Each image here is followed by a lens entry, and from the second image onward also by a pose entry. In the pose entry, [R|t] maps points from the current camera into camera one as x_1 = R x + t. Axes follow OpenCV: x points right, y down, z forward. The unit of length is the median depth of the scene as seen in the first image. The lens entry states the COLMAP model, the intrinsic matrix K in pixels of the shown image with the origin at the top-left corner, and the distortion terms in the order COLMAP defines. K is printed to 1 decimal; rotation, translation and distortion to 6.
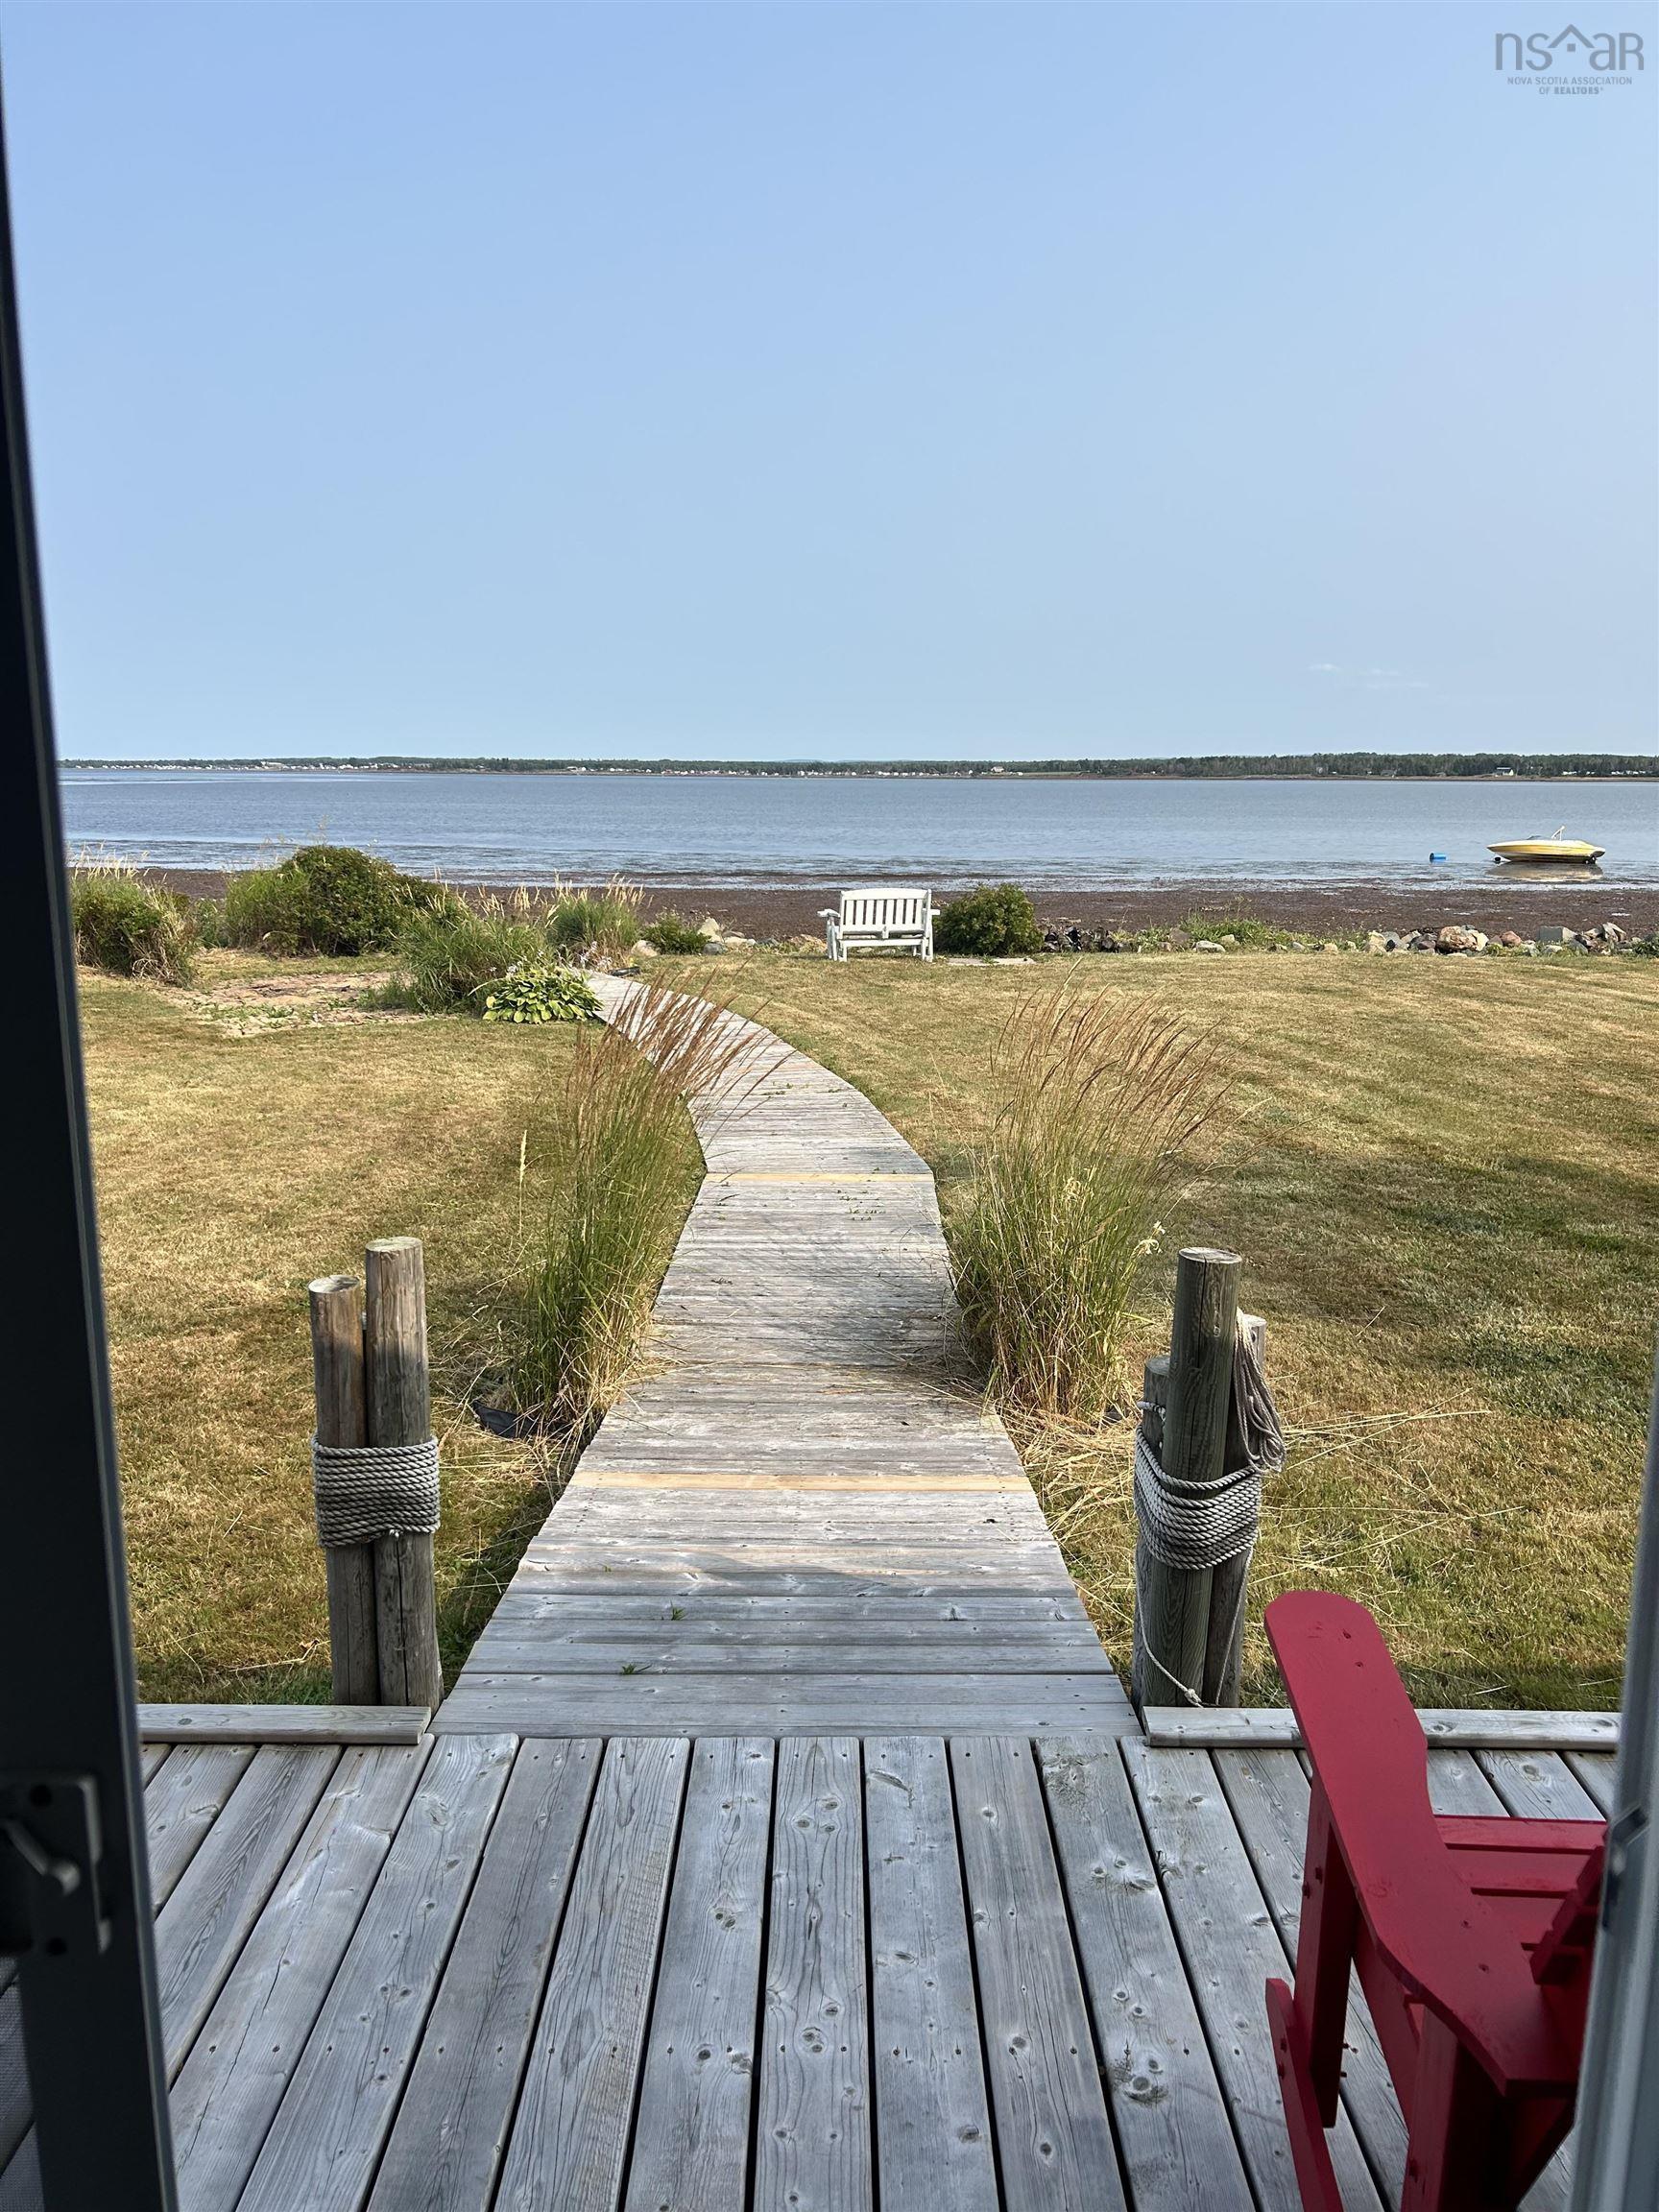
lens RADIAL K [[1665.2, 0, 825.9], [0, 1665.2, 1121.4], [0, 0, 1]] dist [0.053953, -0.066693]
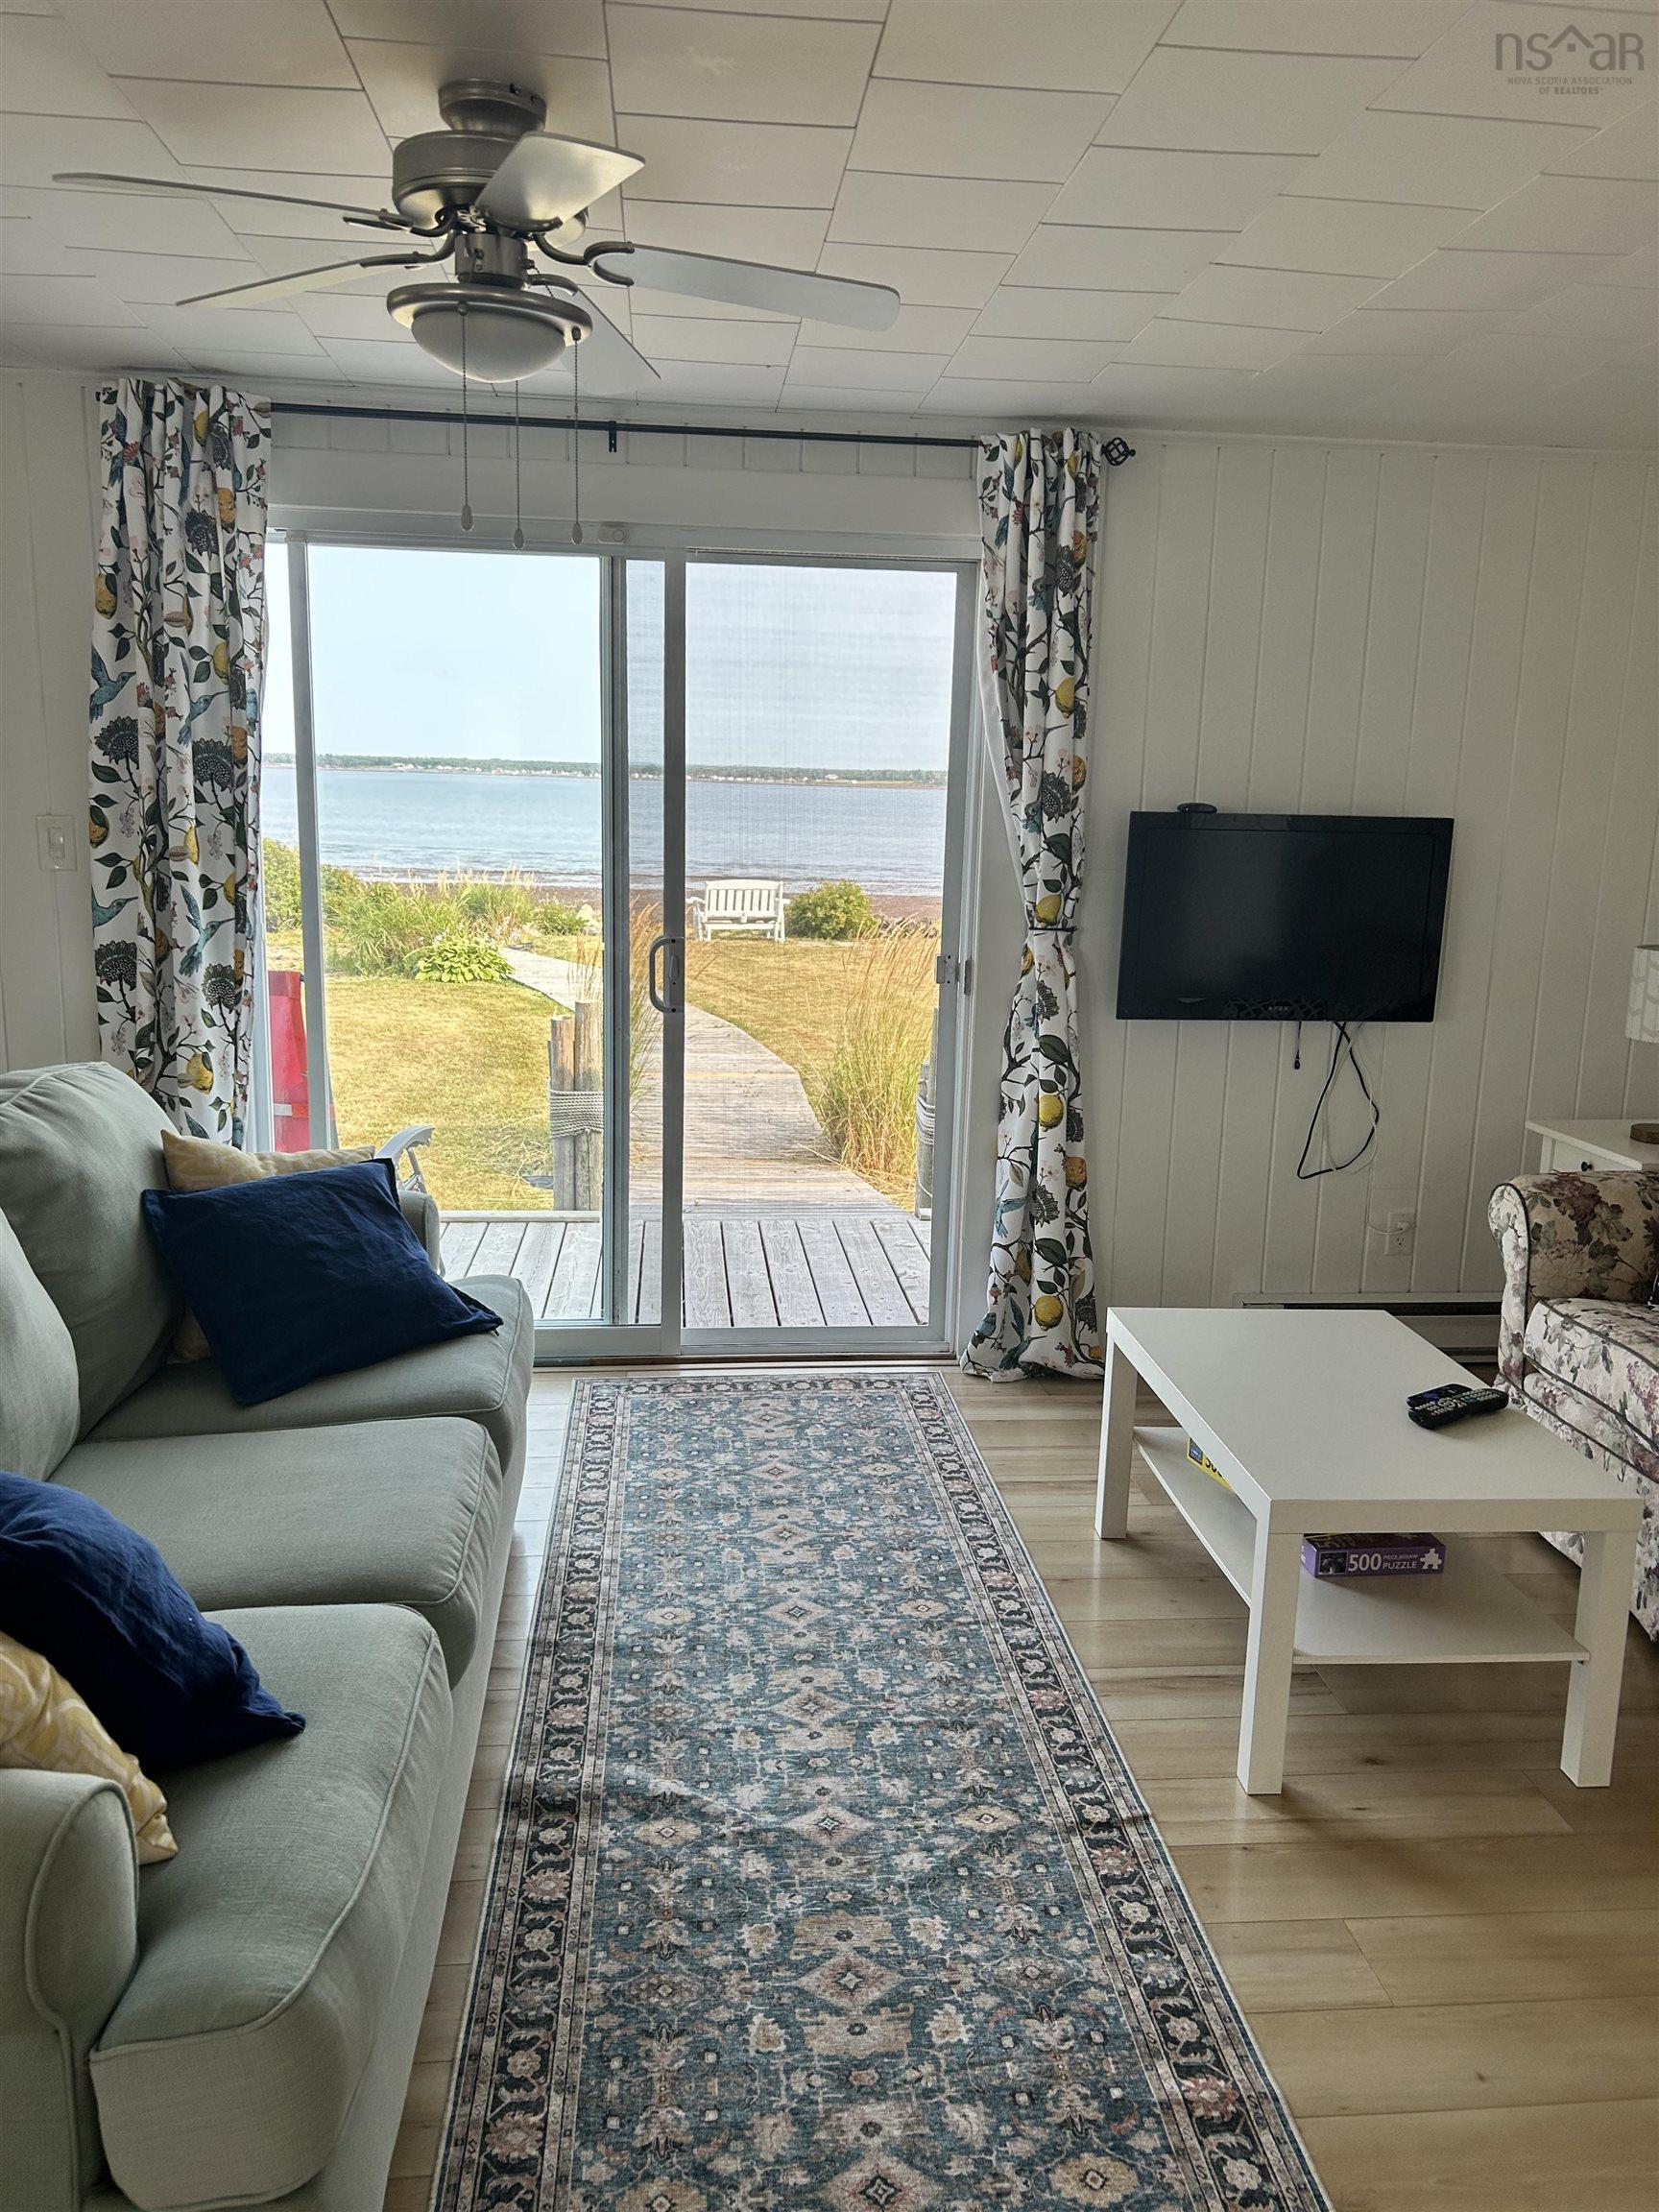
lens RADIAL K [[1665.2, 0, 847.7], [0, 1665.2, 1117.9], [0, 0, 1]] dist [0.053953, -0.066693]
pose [[0.993761, 0.000809, 0.111528, -0.028929], [-0.000237, 0.999987, -0.005147, 0.043419], [-0.111530, 0.005089, 0.993748, -0.224712]]
